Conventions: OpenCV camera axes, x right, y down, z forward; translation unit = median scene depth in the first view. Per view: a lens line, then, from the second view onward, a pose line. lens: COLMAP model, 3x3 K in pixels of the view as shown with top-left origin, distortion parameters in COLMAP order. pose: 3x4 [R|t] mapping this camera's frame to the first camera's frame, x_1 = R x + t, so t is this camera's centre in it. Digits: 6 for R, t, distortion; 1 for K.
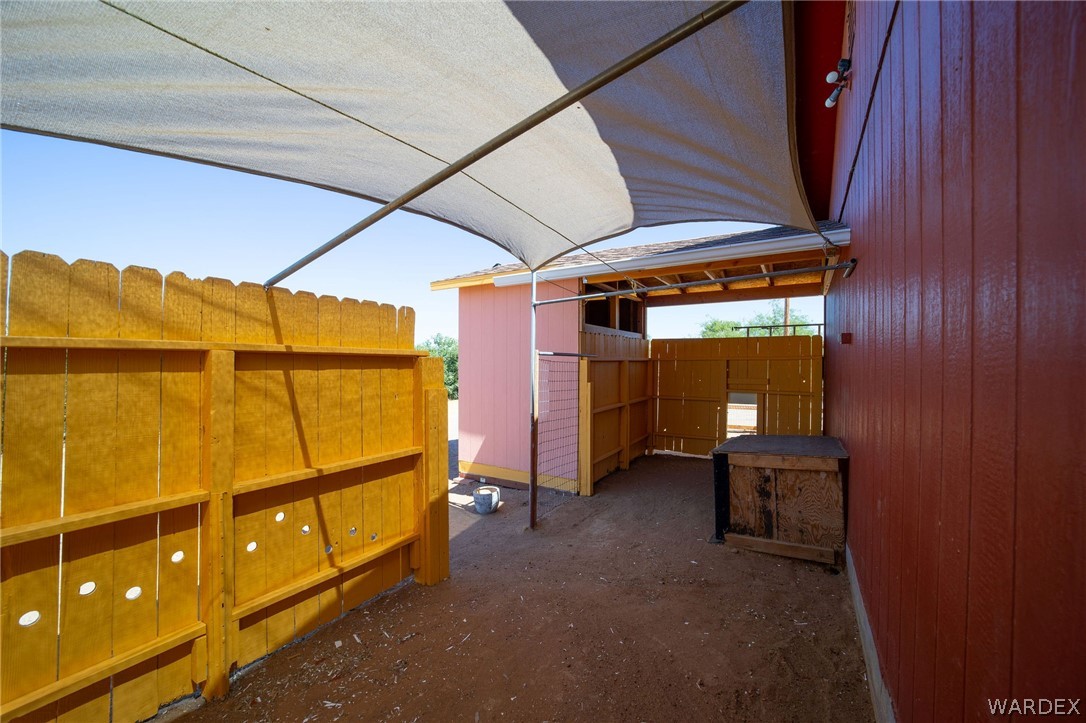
lens RADIAL K [[416.2, 0, 543.0], [0, 416.2, 361.5], [0, 0, 1]] dist [-0.025810, 0.000183]
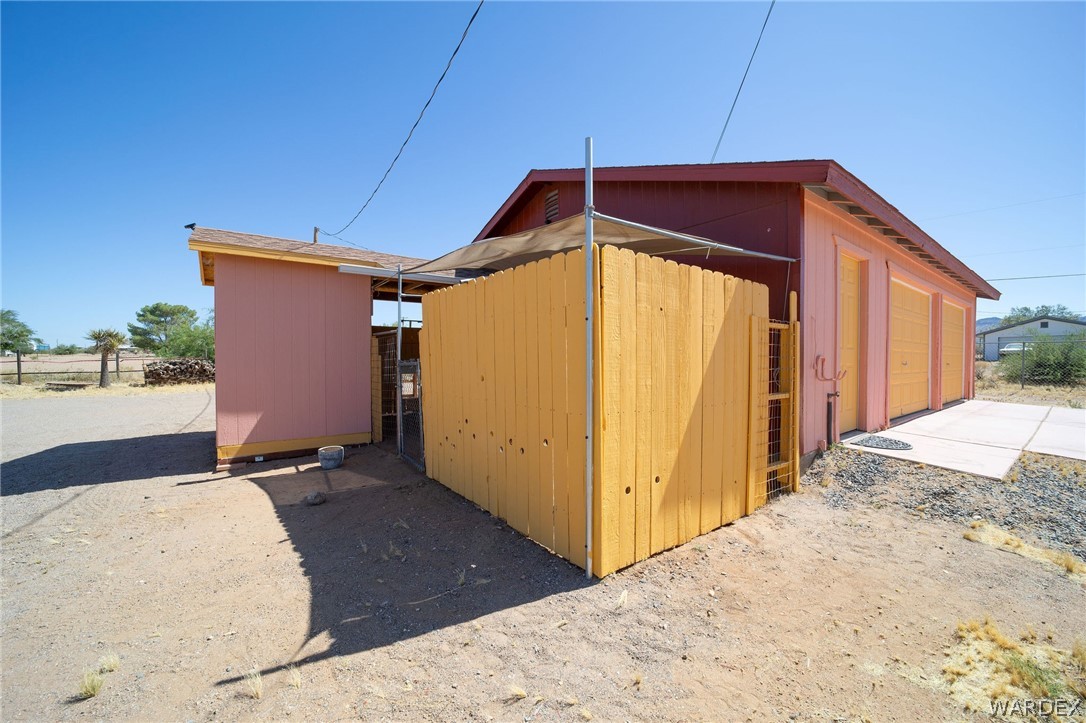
lens RADIAL K [[416.2, 0, 543.0], [0, 416.2, 361.5], [0, 0, 1]] dist [-0.025810, 0.000183]
pose [[0.379671, -0.013821, 0.925018, -0.761818], [-0.004166, 0.999853, 0.016649, 0.039278], [-0.925112, -0.010175, 0.379558, 0.026316]]
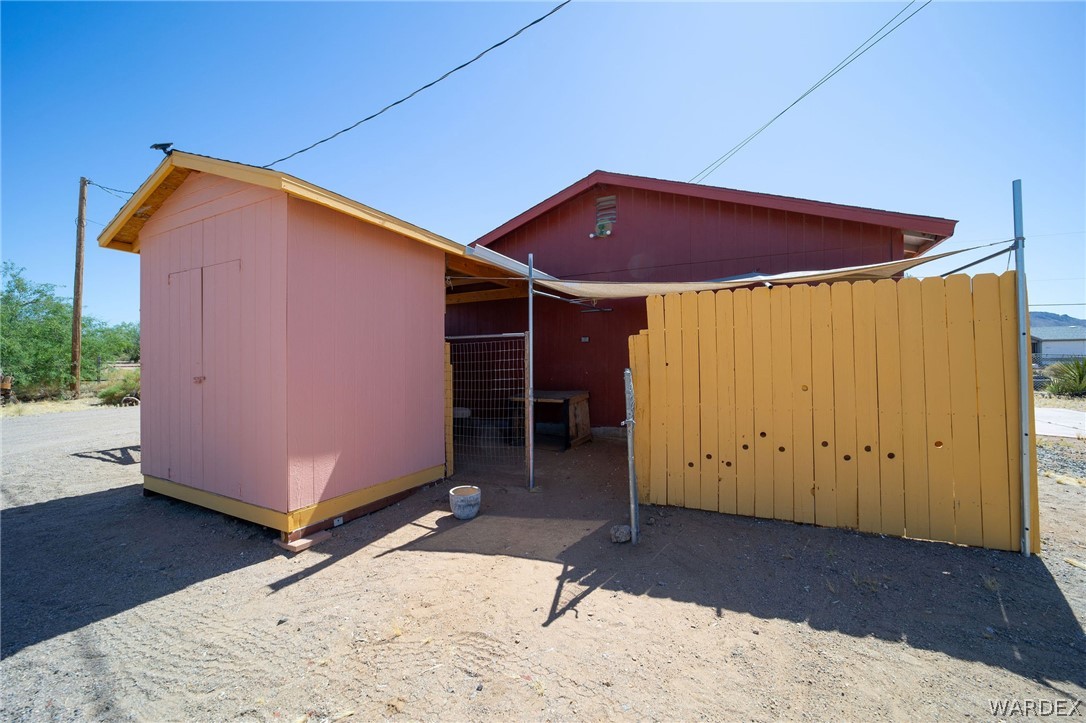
lens RADIAL K [[416.2, 0, 543.0], [0, 416.2, 361.5], [0, 0, 1]] dist [-0.025810, 0.000183]
pose [[-0.075885, 0.002886, 0.997112, -0.788525], [-0.004331, 0.999985, -0.003224, 0.038831], [-0.997107, -0.004563, -0.075871, 0.721341]]
